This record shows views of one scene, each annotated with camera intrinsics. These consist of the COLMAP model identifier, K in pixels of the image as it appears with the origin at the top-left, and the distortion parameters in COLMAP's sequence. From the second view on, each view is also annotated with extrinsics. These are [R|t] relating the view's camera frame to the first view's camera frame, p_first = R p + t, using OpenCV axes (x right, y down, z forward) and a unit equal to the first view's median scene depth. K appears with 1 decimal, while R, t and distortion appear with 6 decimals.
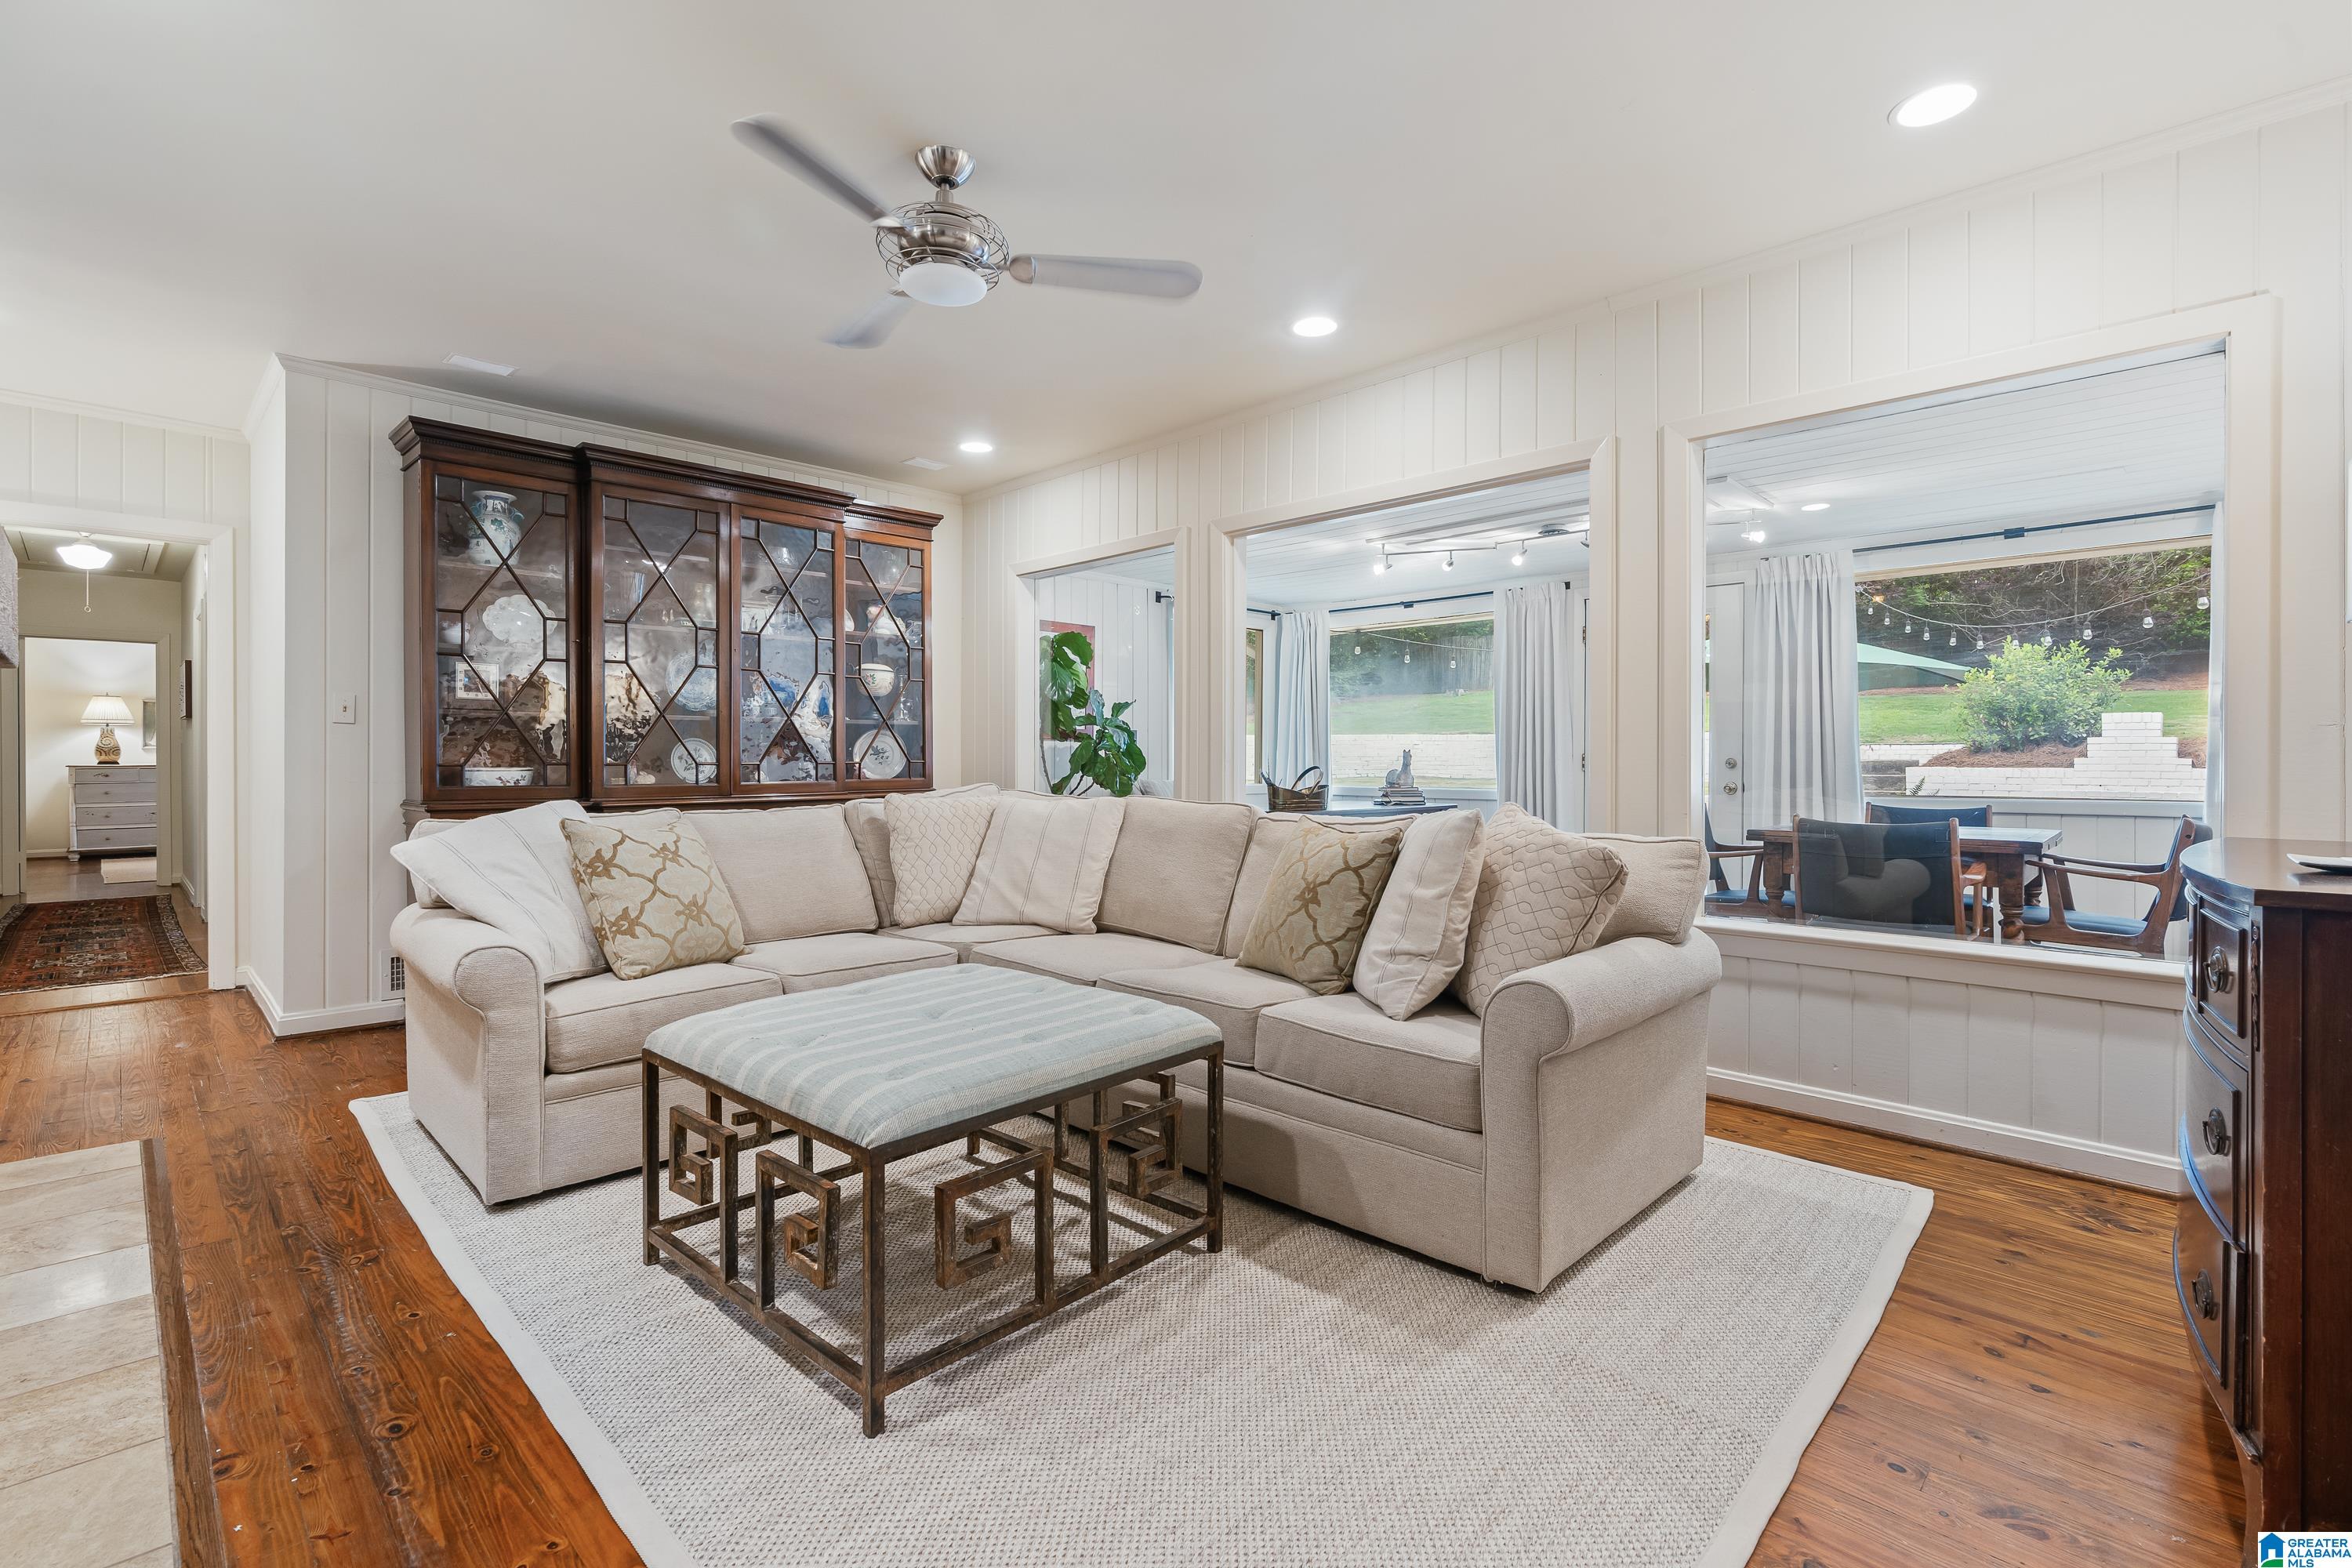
lens RADIAL K [[1070.1, 0, 1183.1], [0, 1070.1, 765.5], [0, 0, 1]] dist [-0.004171, 0.000303]
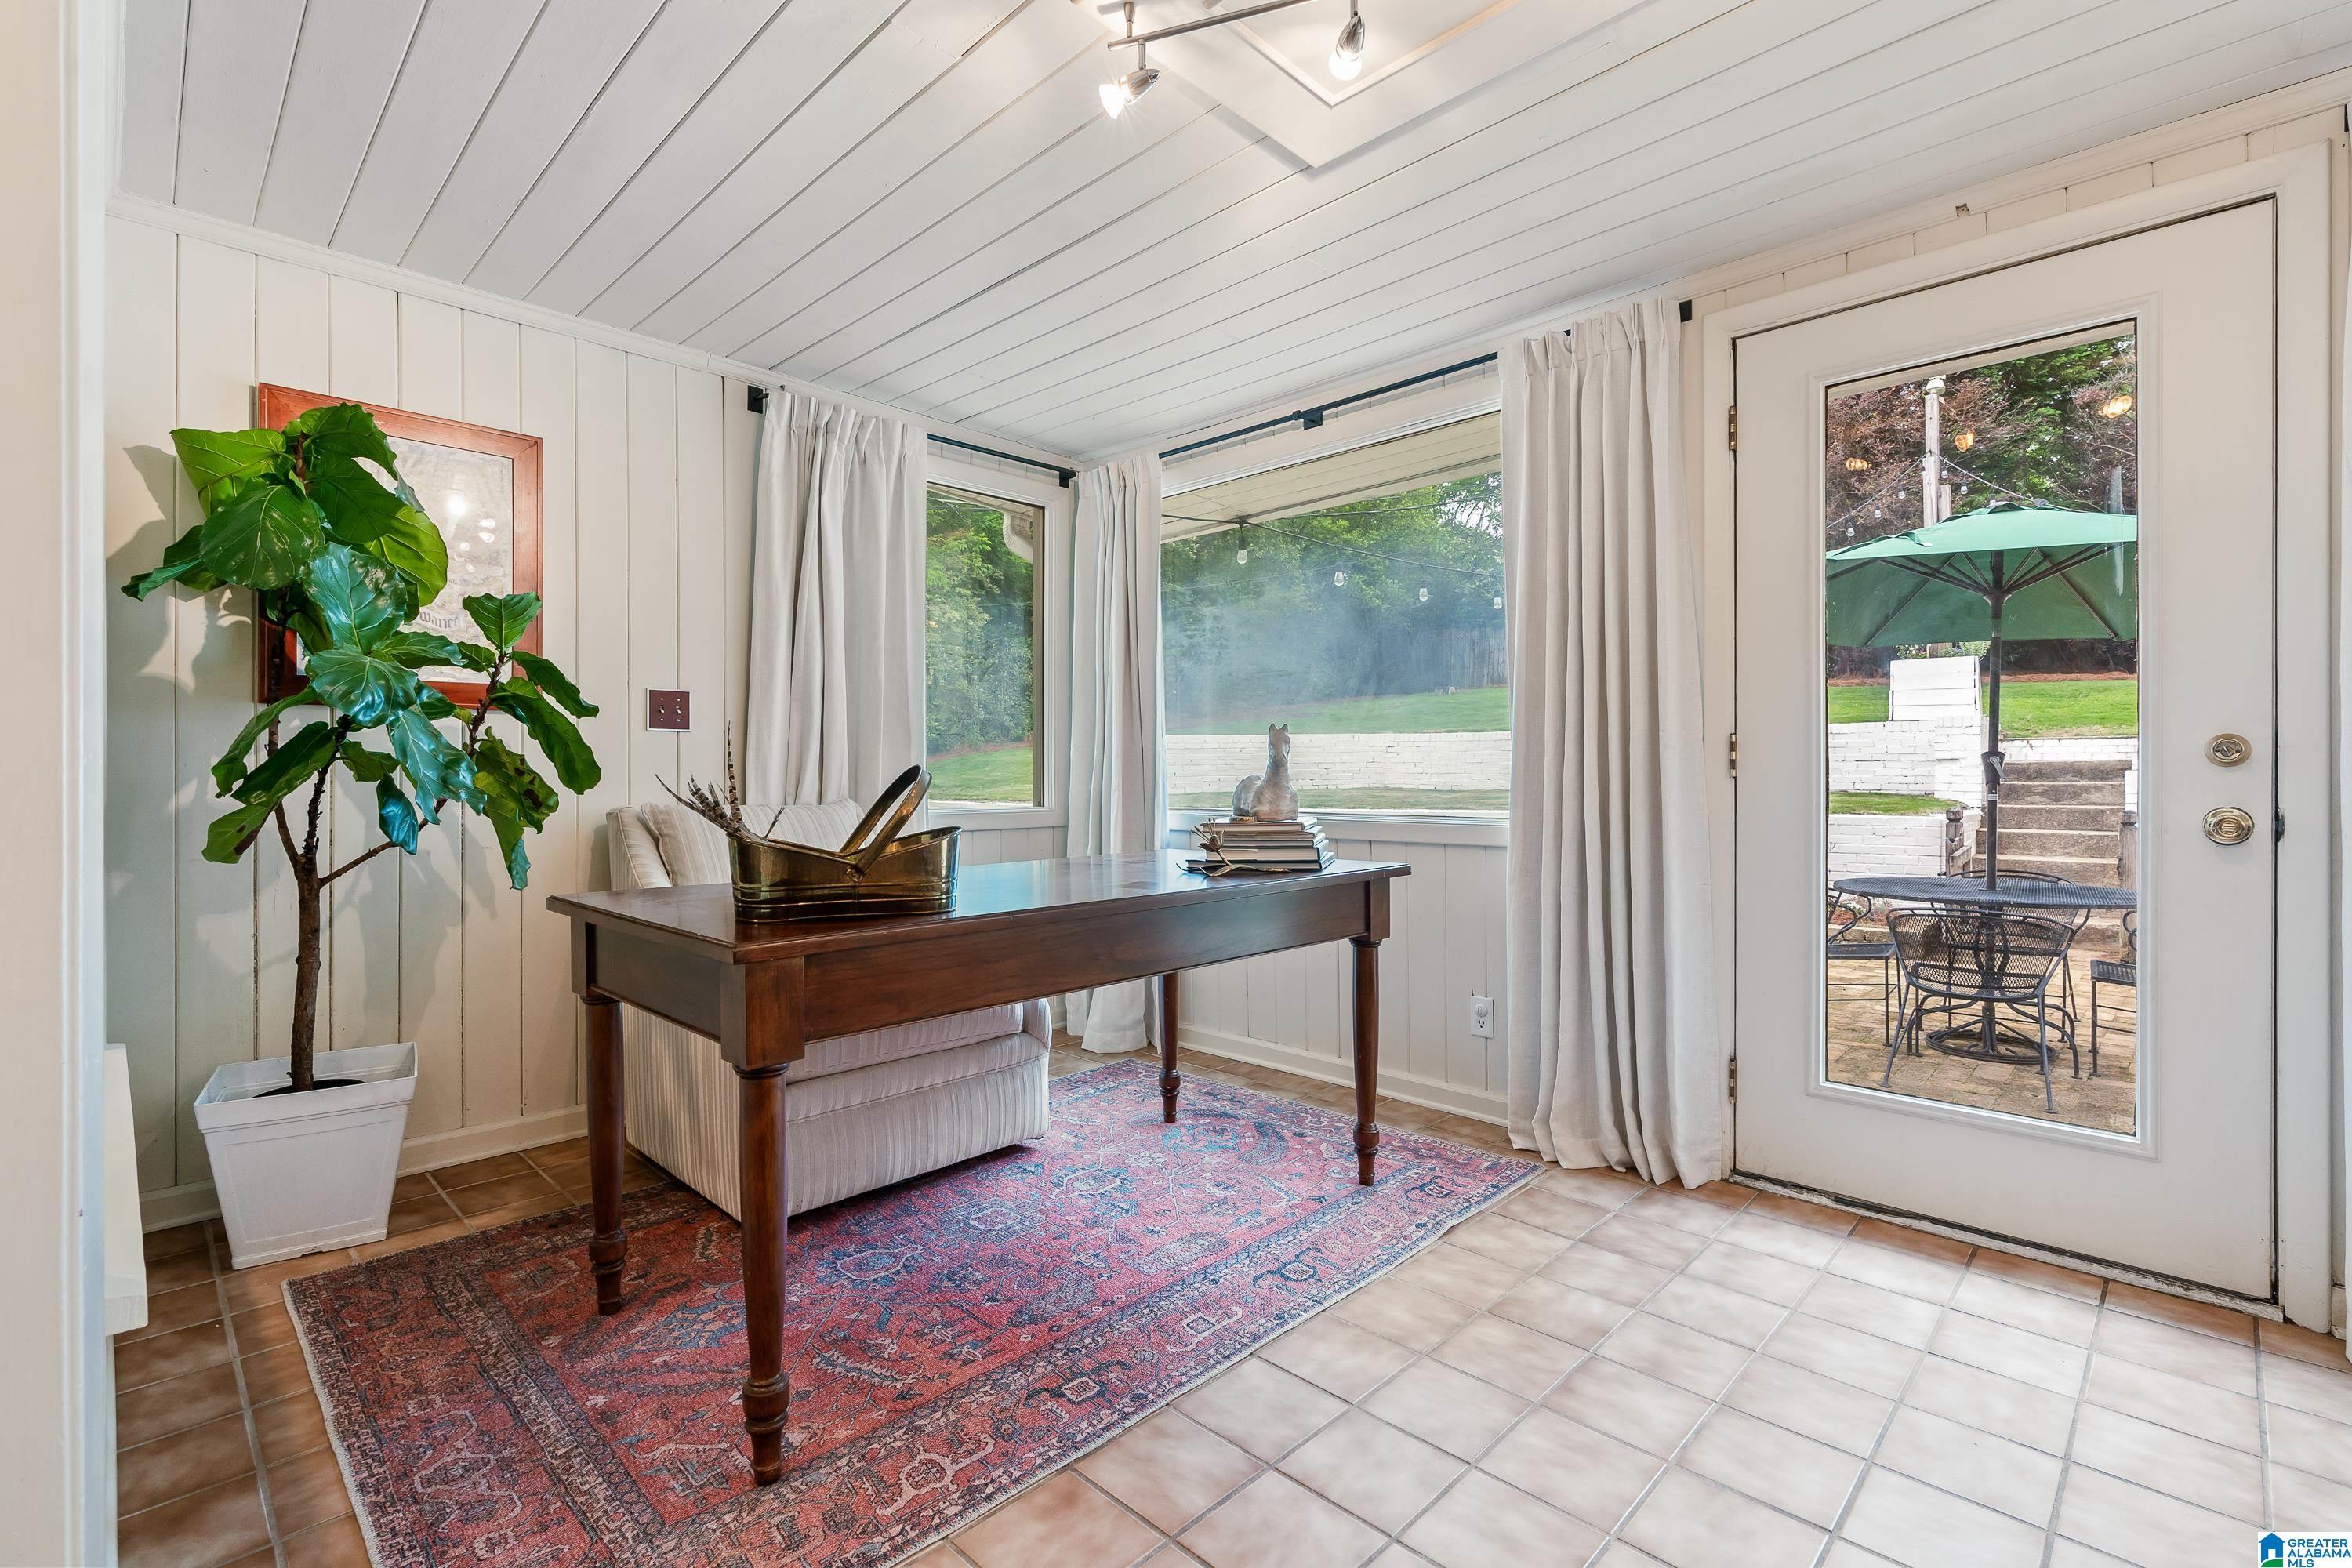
lens RADIAL K [[1070.1, 0, 1183.1], [0, 1070.1, 765.5], [0, 0, 1]] dist [-0.004171, 0.000303]
pose [[0.999961, -0.007447, 0.004808, 0.152339], [0.007507, 0.999892, -0.012637, 0.004023], [-0.004714, 0.012673, 0.999909, 0.545563]]
